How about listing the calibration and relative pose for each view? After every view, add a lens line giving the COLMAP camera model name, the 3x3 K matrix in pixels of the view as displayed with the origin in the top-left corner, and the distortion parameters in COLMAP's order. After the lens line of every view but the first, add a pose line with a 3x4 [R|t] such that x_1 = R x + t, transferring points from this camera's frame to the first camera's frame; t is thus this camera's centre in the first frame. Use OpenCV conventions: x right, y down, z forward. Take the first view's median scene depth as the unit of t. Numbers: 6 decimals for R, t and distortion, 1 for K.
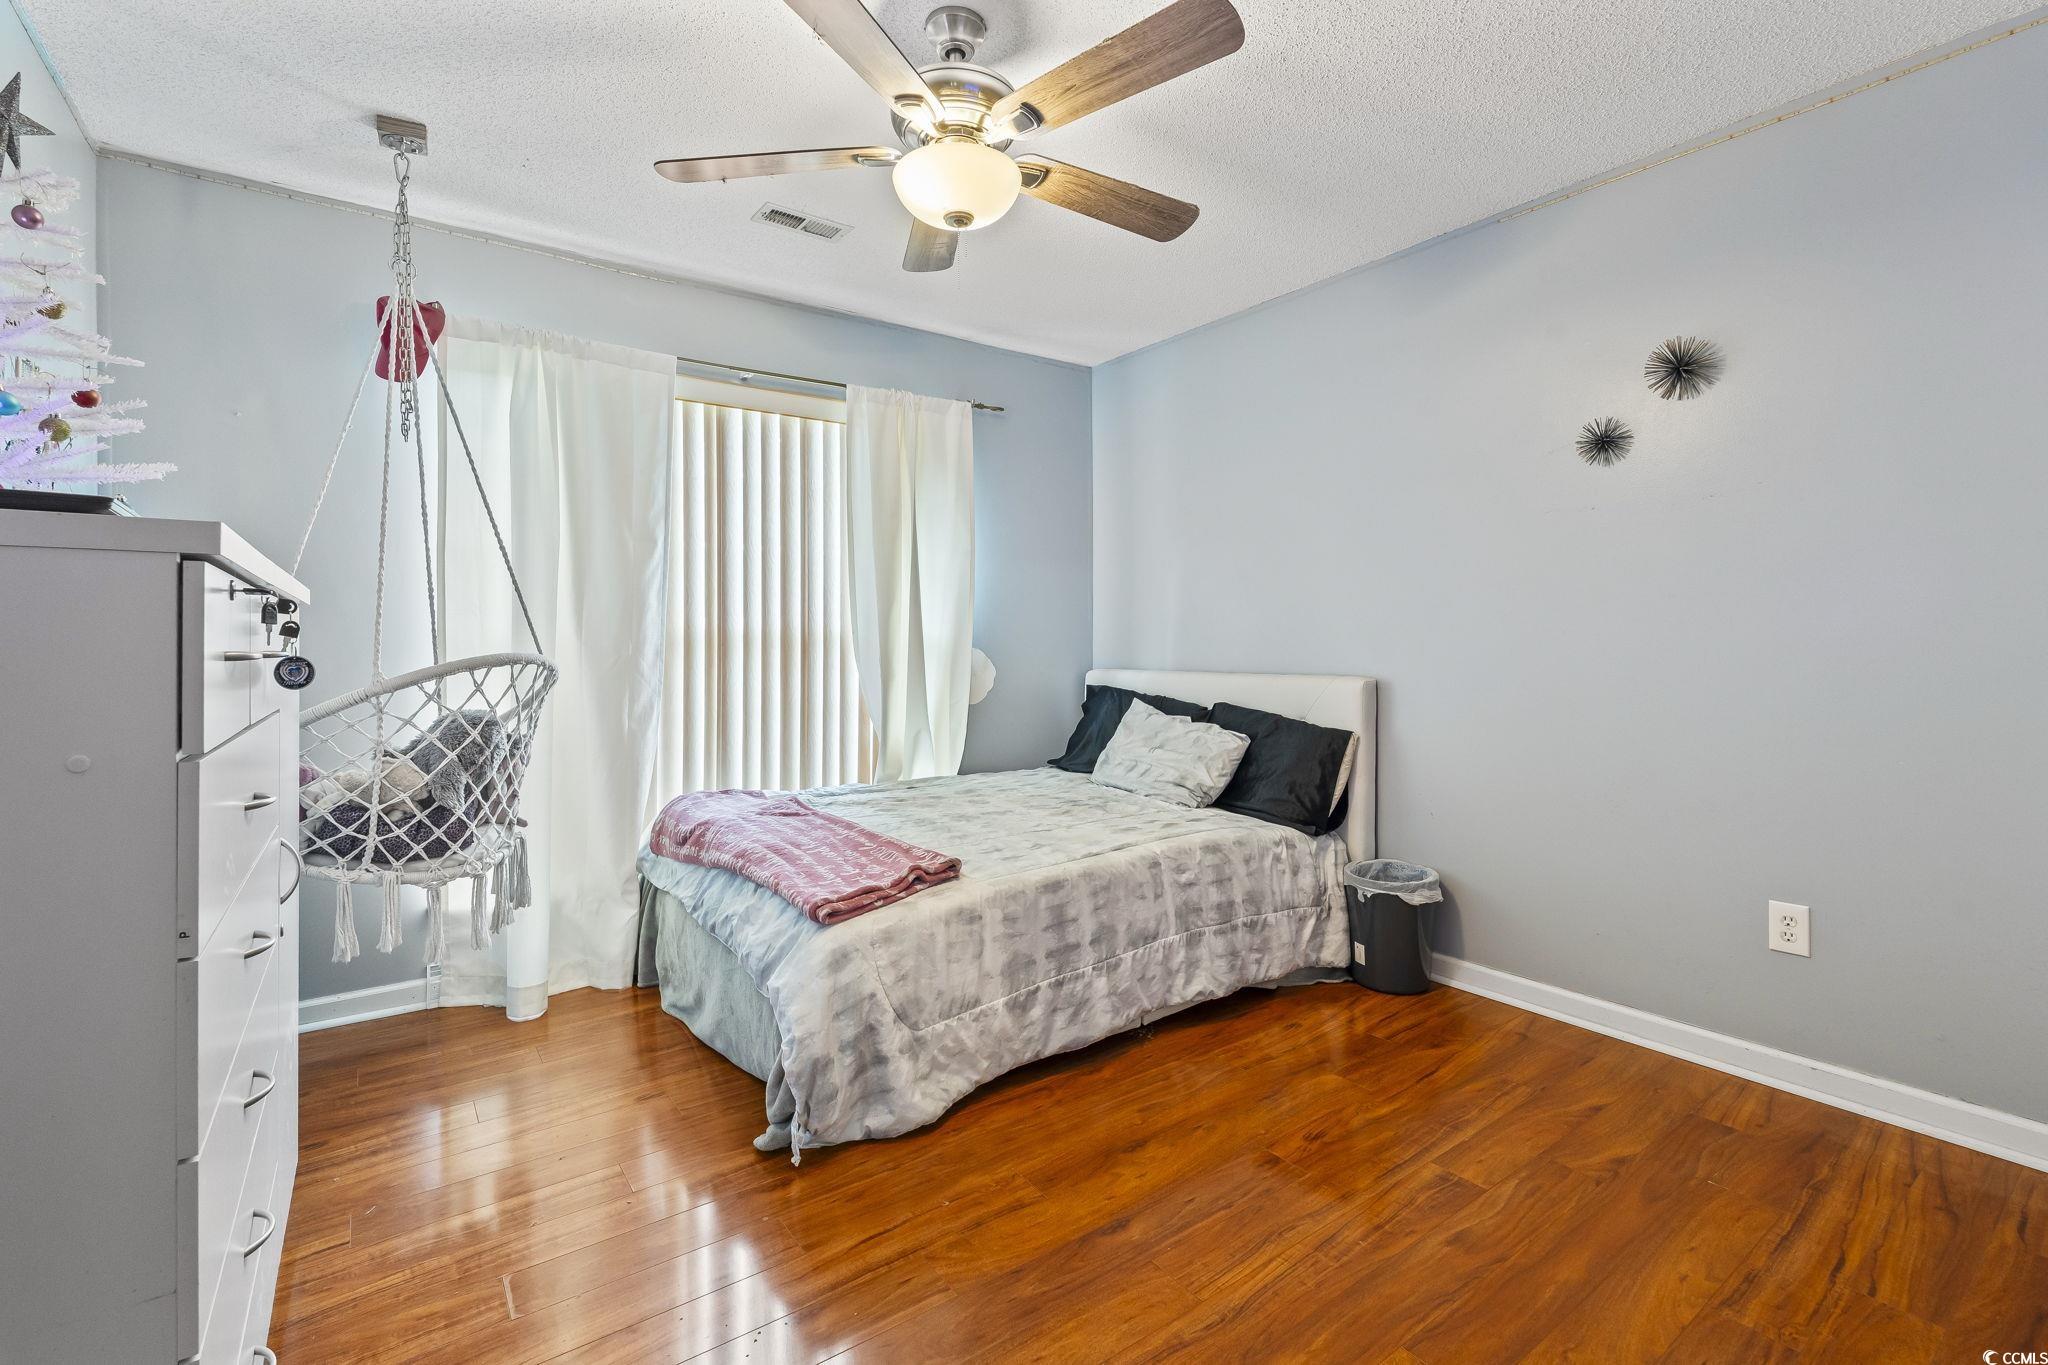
lens RADIAL K [[906.5, 0, 1032.1], [0, 906.5, 645.4], [0, 0, 1]] dist [-0.004919, -0.000513]
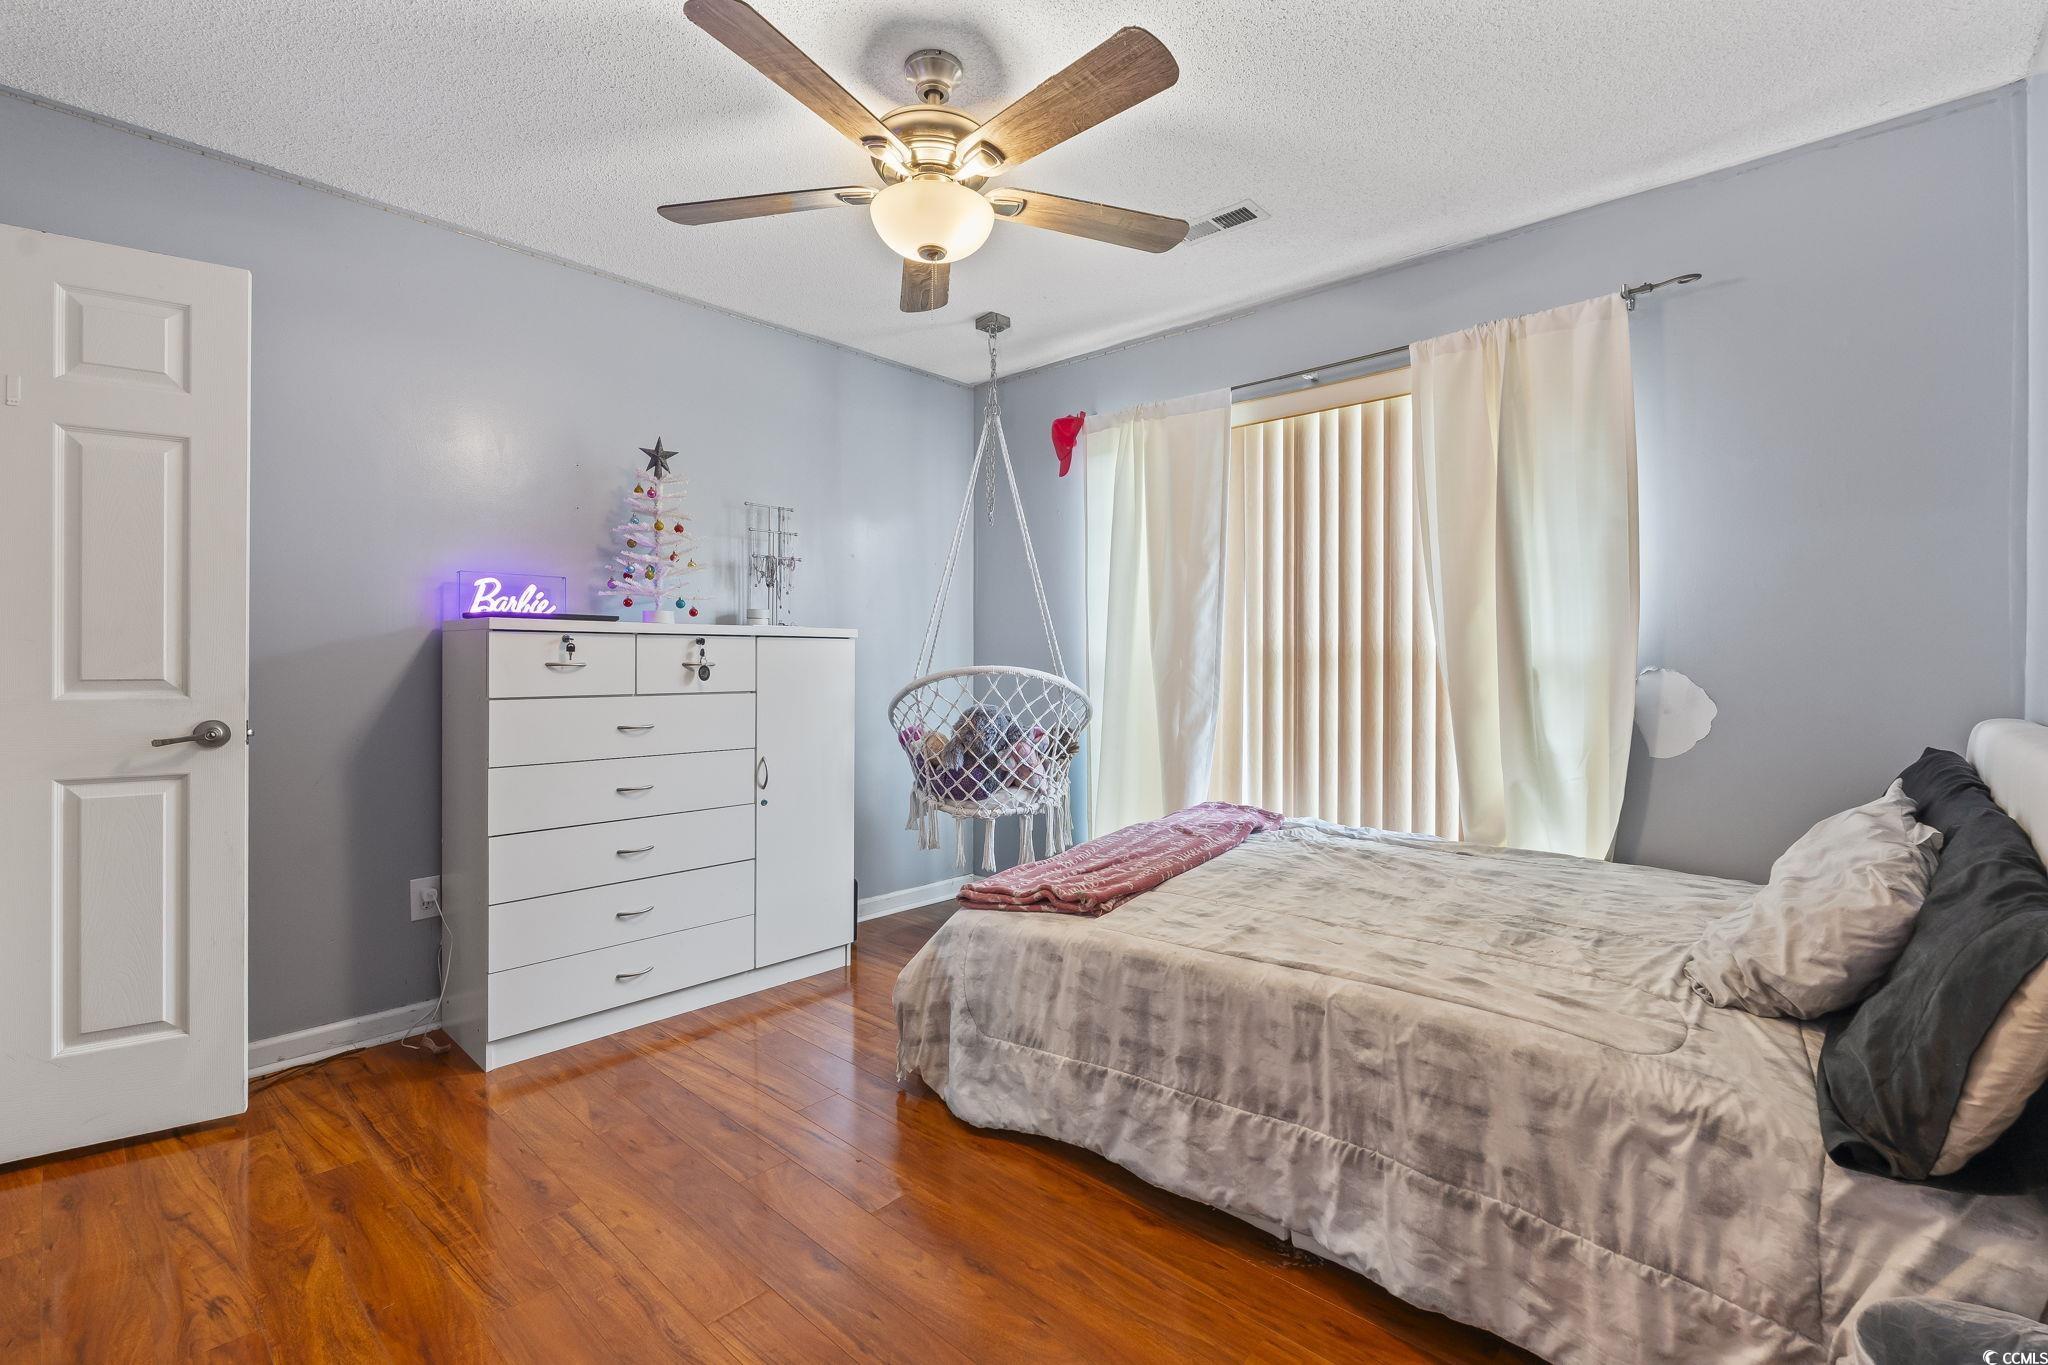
lens RADIAL K [[912.6, 0, 1023.7], [0, 912.6, 656.4], [0, 0, 1]] dist [-0.000939, 0.000348]
pose [[0.196375, 0.001492, -0.980528, 0.740116], [-0.004646, 0.999989, 0.000591, -0.006777], [0.980518, 0.004440, 0.196380, 0.683651]]
